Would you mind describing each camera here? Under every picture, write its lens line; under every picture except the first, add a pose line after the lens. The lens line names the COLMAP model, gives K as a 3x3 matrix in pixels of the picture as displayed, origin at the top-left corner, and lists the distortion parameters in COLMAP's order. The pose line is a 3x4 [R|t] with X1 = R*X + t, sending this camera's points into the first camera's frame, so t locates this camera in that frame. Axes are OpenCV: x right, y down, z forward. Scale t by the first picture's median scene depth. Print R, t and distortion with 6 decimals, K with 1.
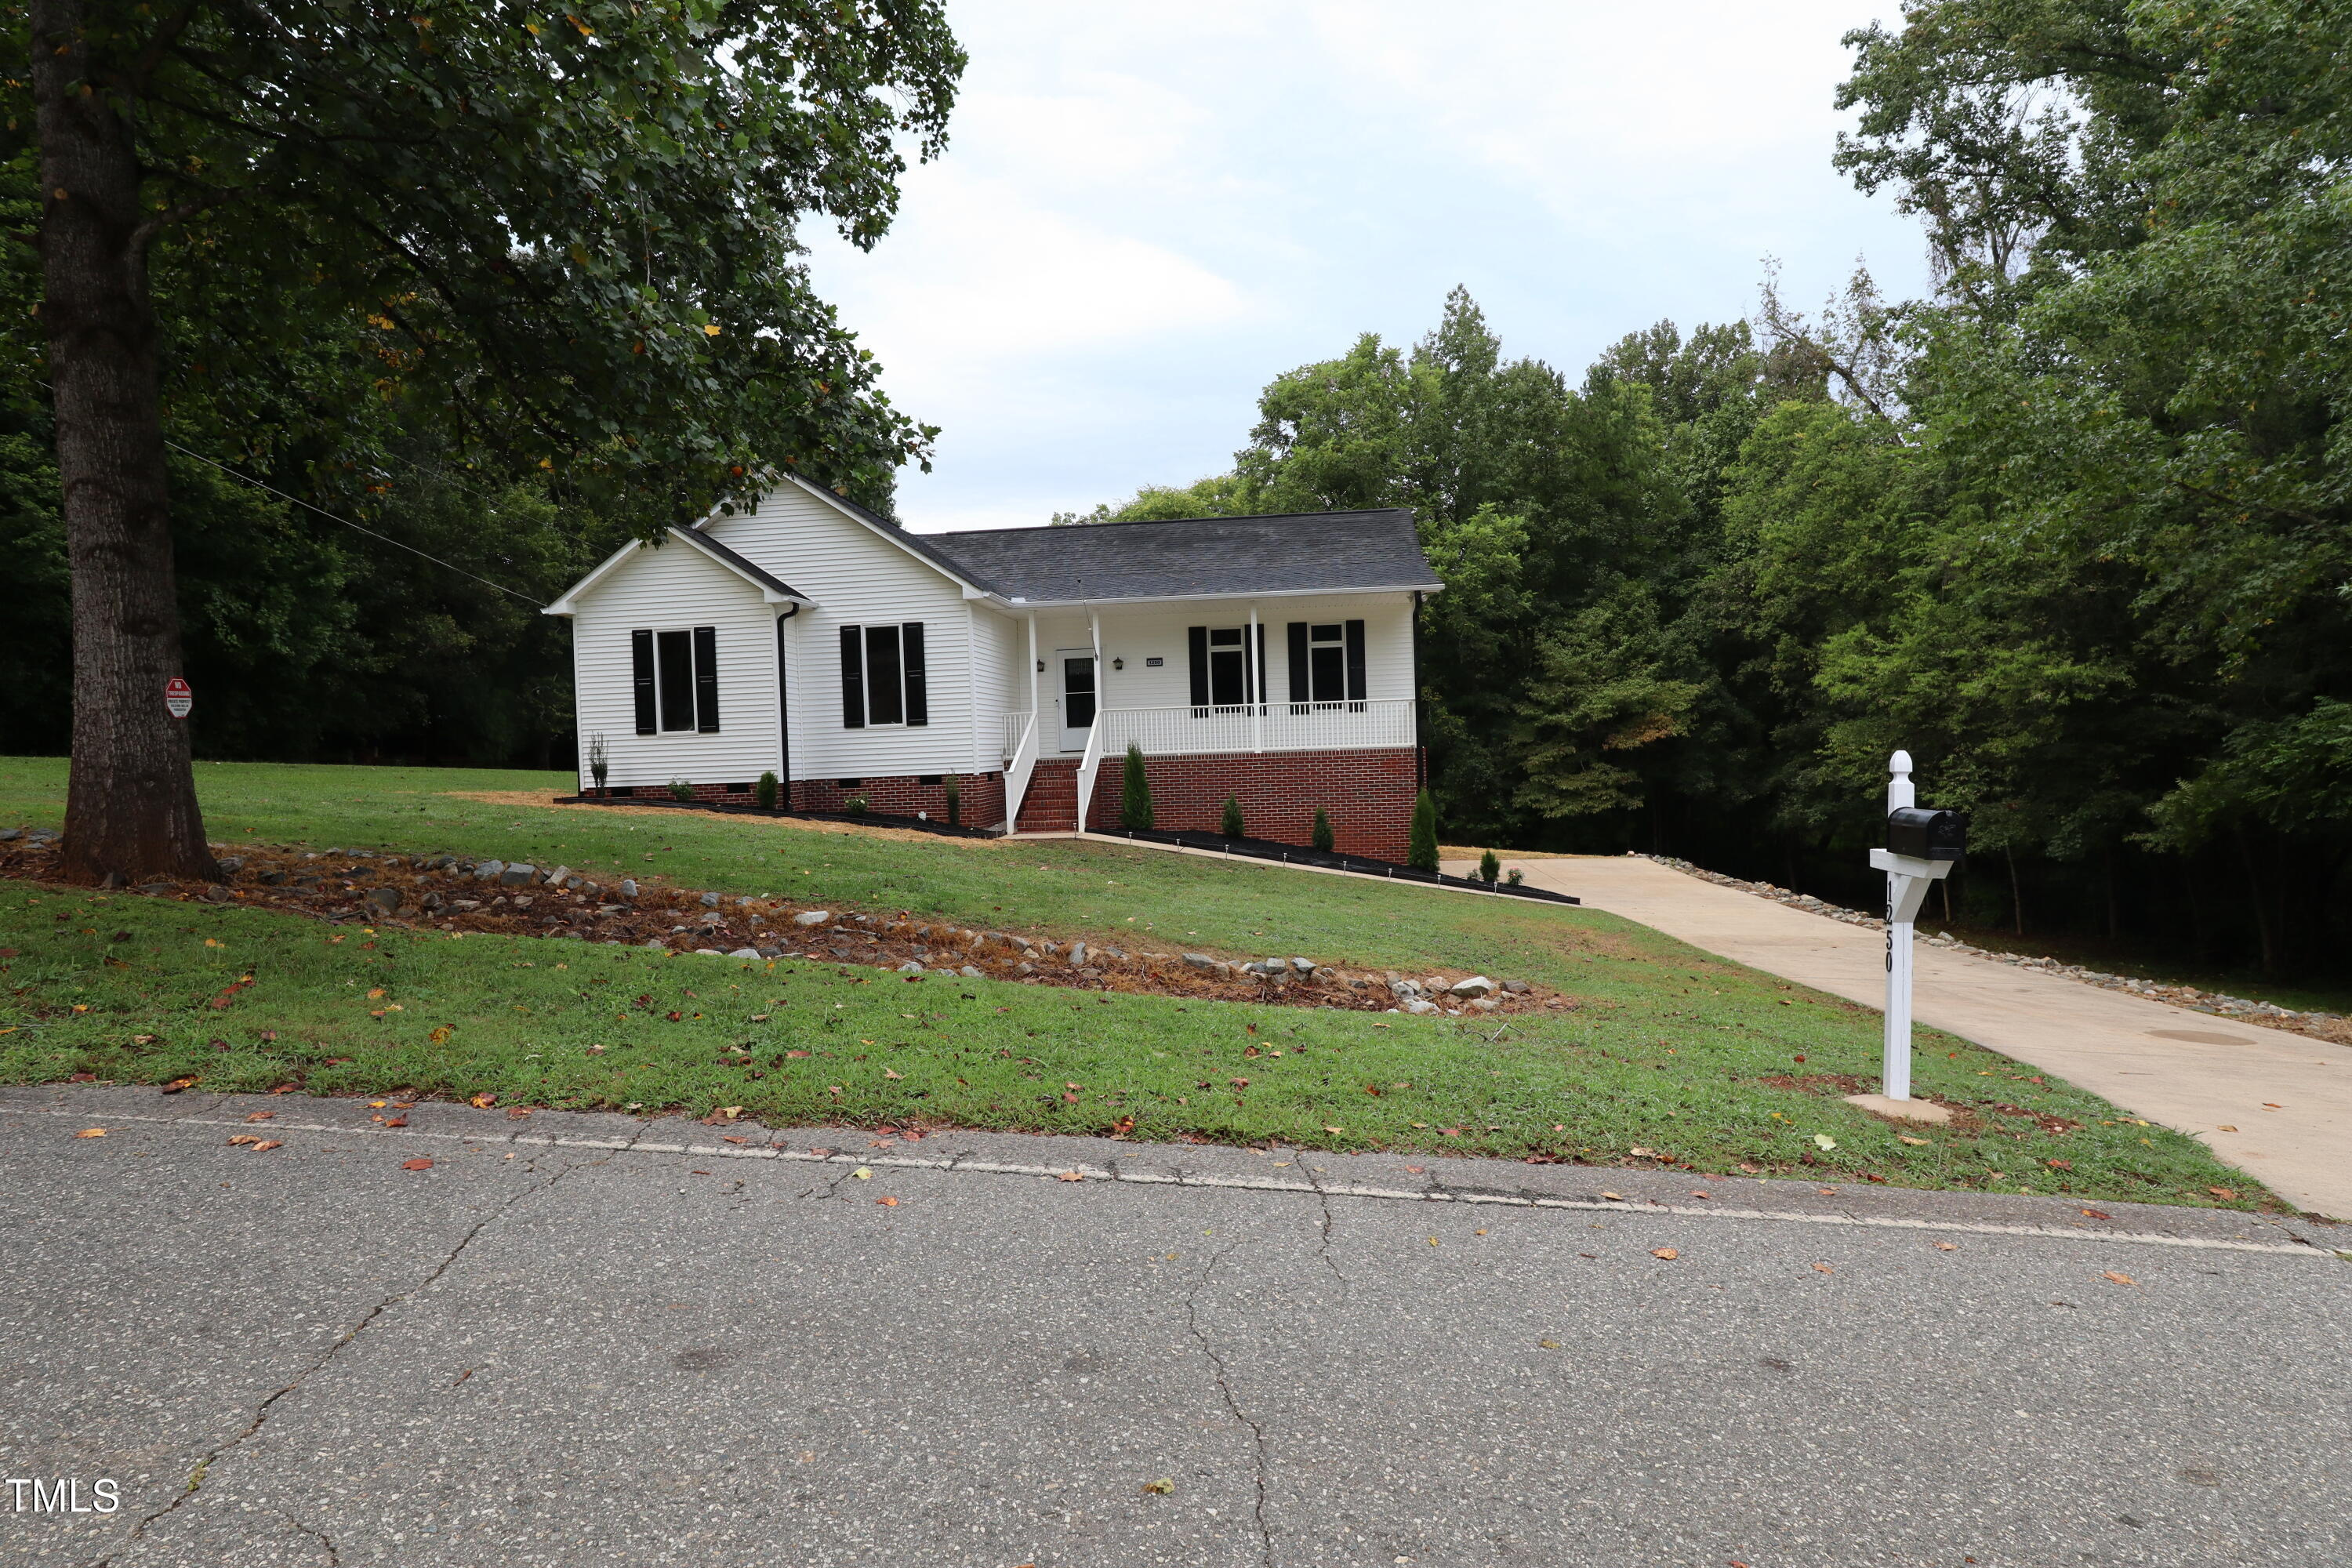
lens RADIAL K [[1209.7, 0, 1185.4], [0, 1209.7, 792.5], [0, 0, 1]] dist [-0.040123, 0.007483]
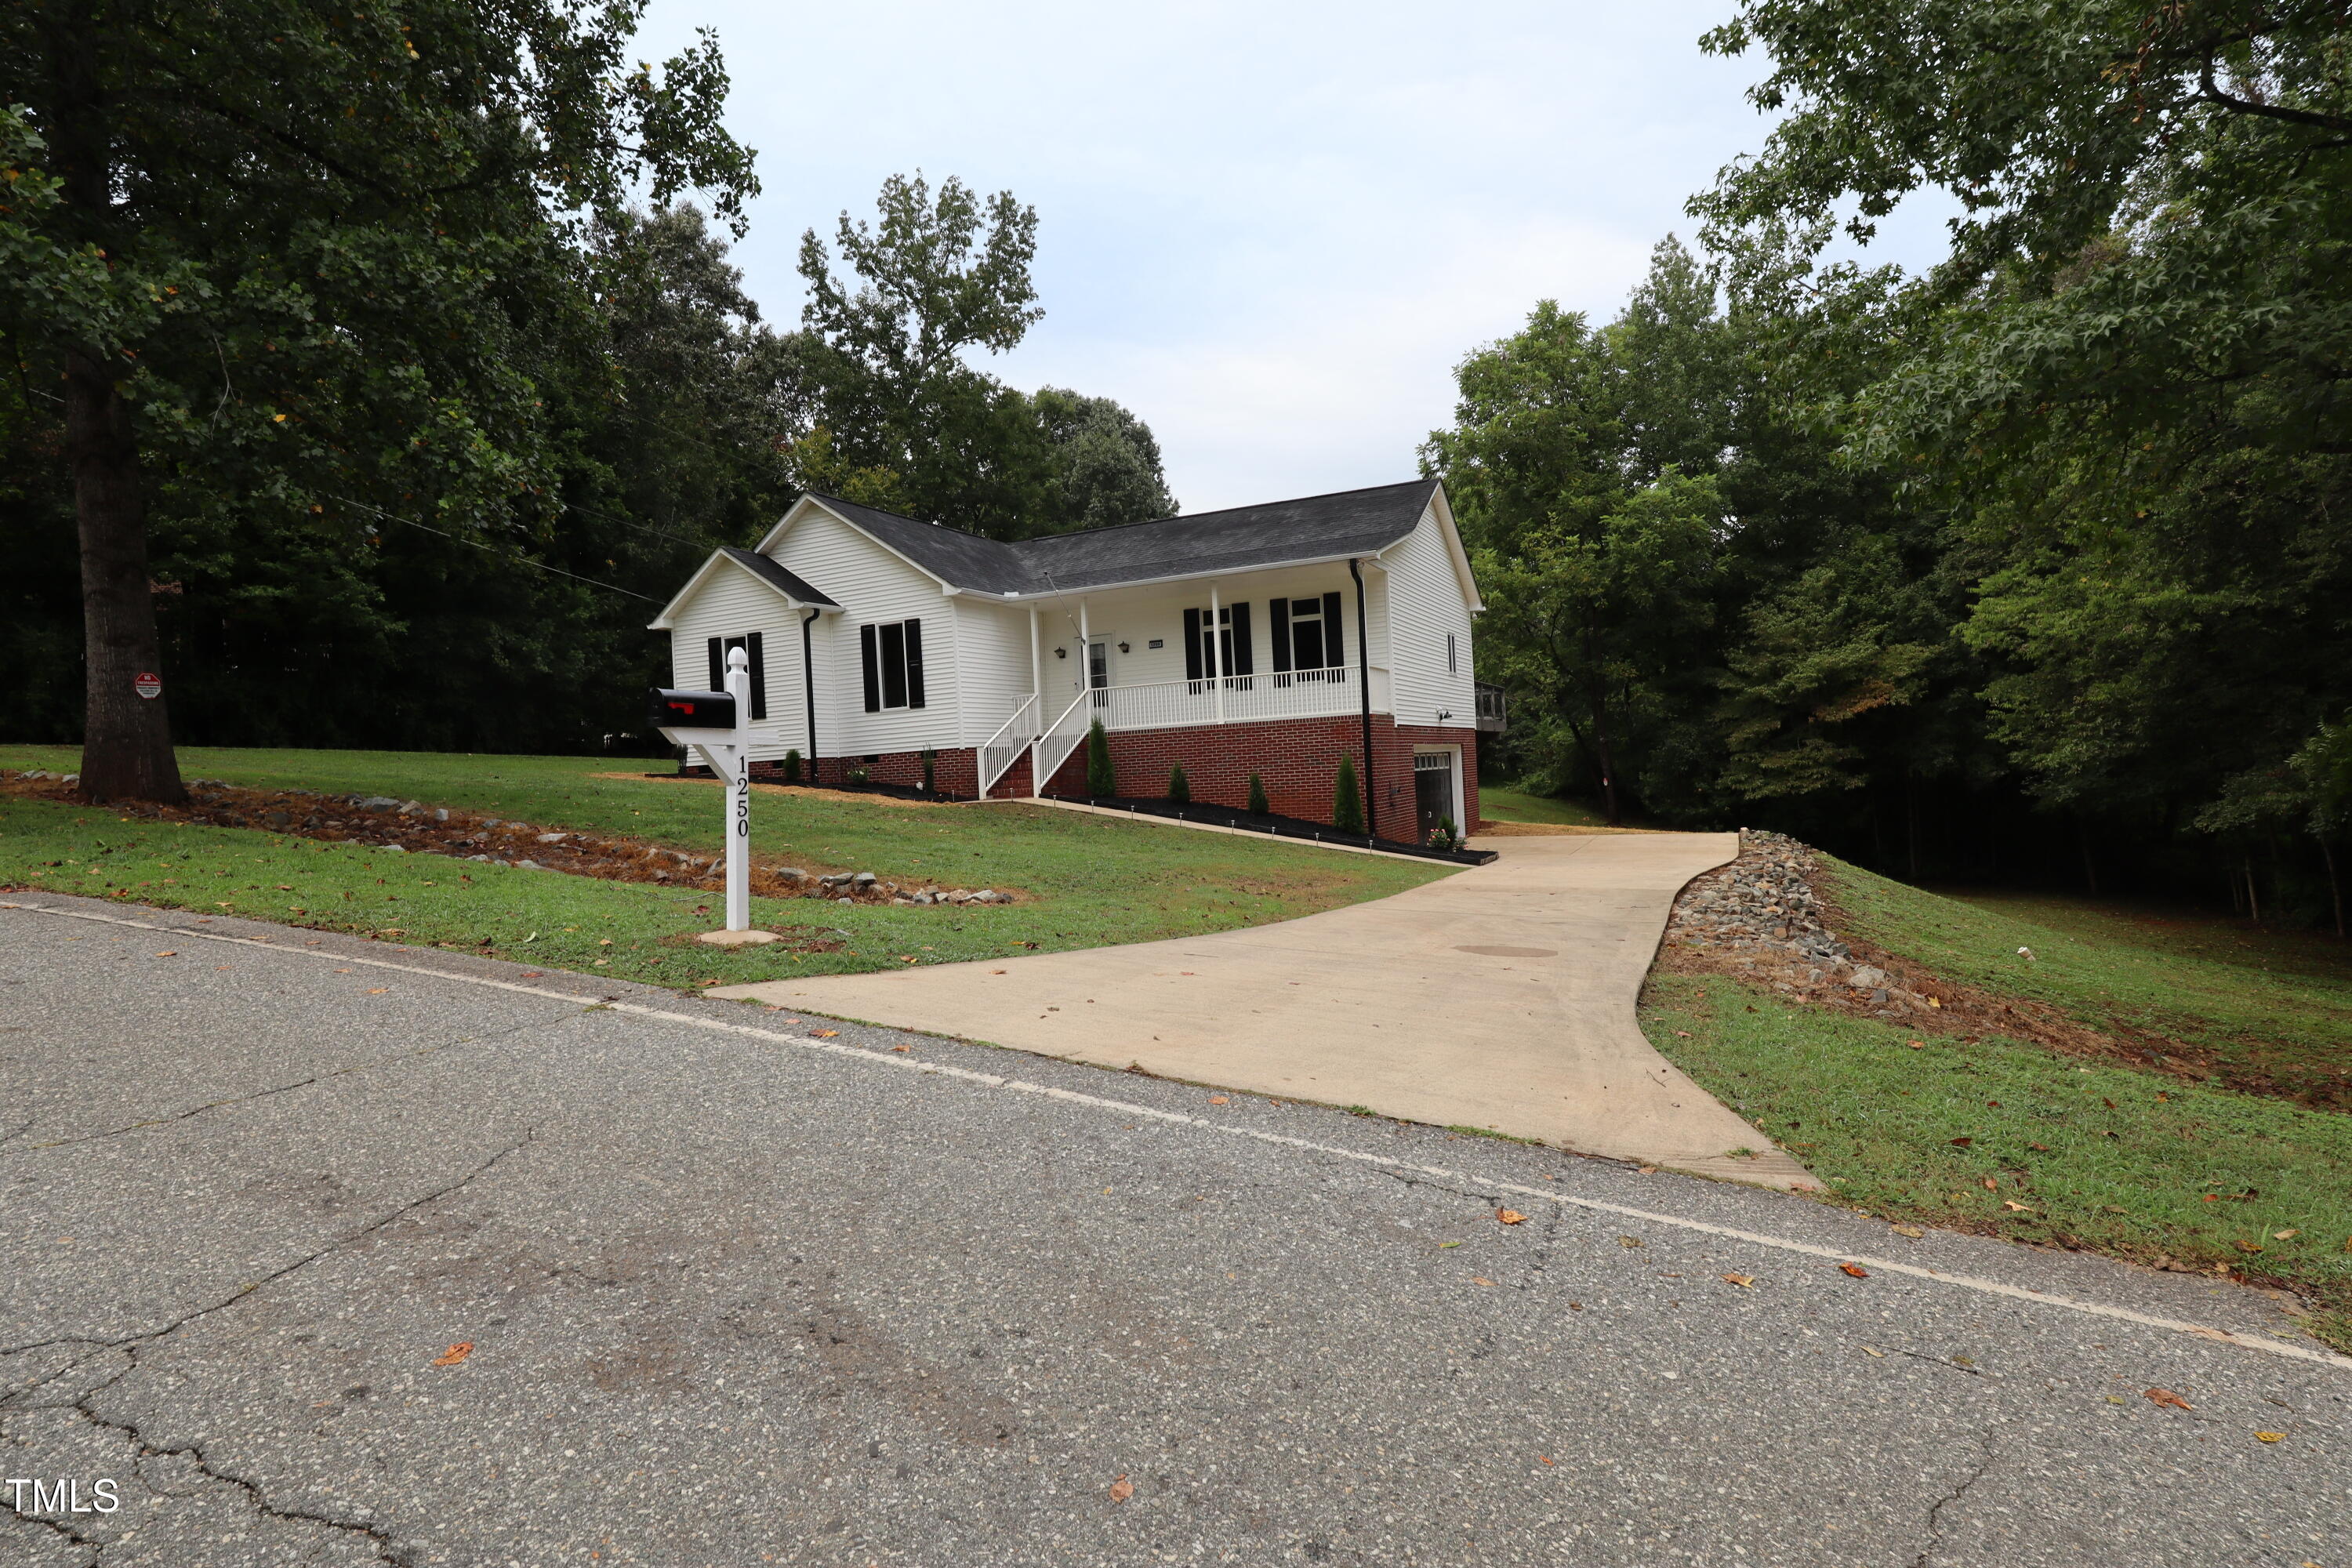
lens RADIAL K [[1209.7, 0, 1176.8], [0, 1209.7, 787.7], [0, 0, 1]] dist [-0.040123, 0.007483]
pose [[0.943360, -0.012309, -0.331541, 0.364240], [0.009486, 0.999904, -0.010133, 0.032233], [0.331634, 0.006414, 0.943386, -0.007183]]
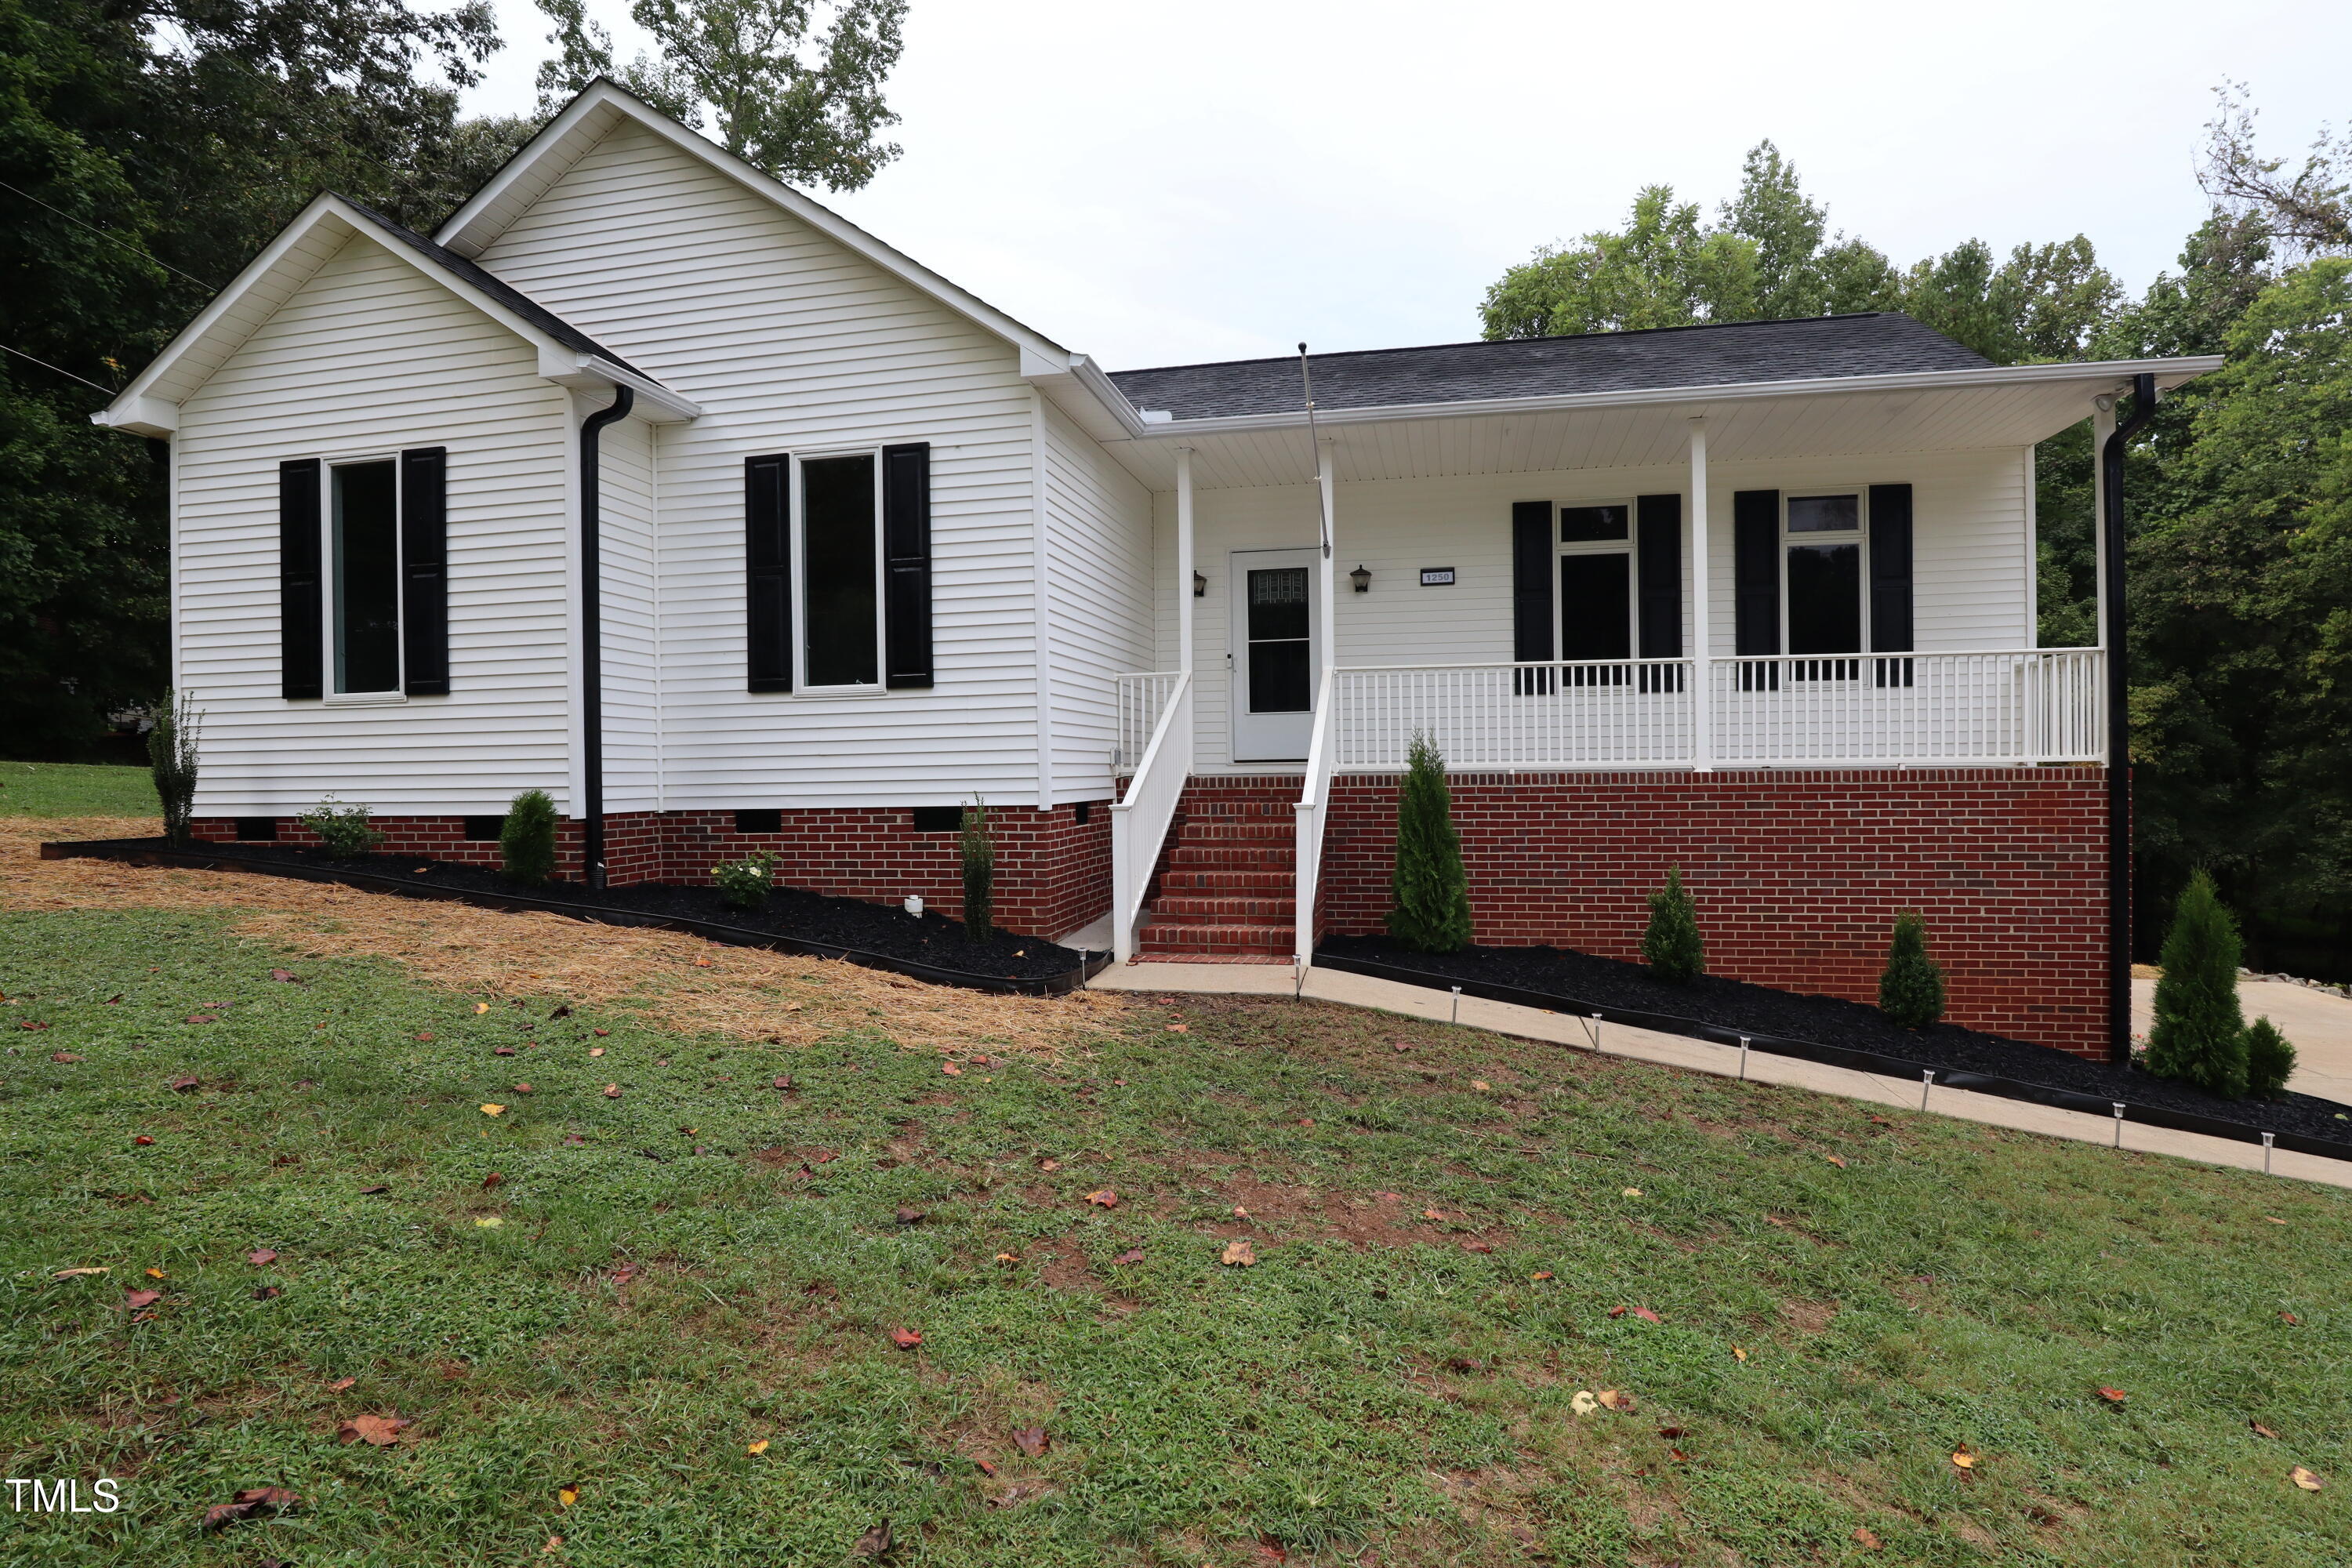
lens RADIAL K [[1209.7, 0, 1195.4], [0, 1209.7, 788.2], [0, 0, 1]] dist [-0.040123, 0.007483]
pose [[0.994670, 0.022135, -0.100706, -0.074128], [-0.024238, 0.999512, -0.019705, -0.013860], [0.100220, 0.022041, 0.994721, 0.547123]]
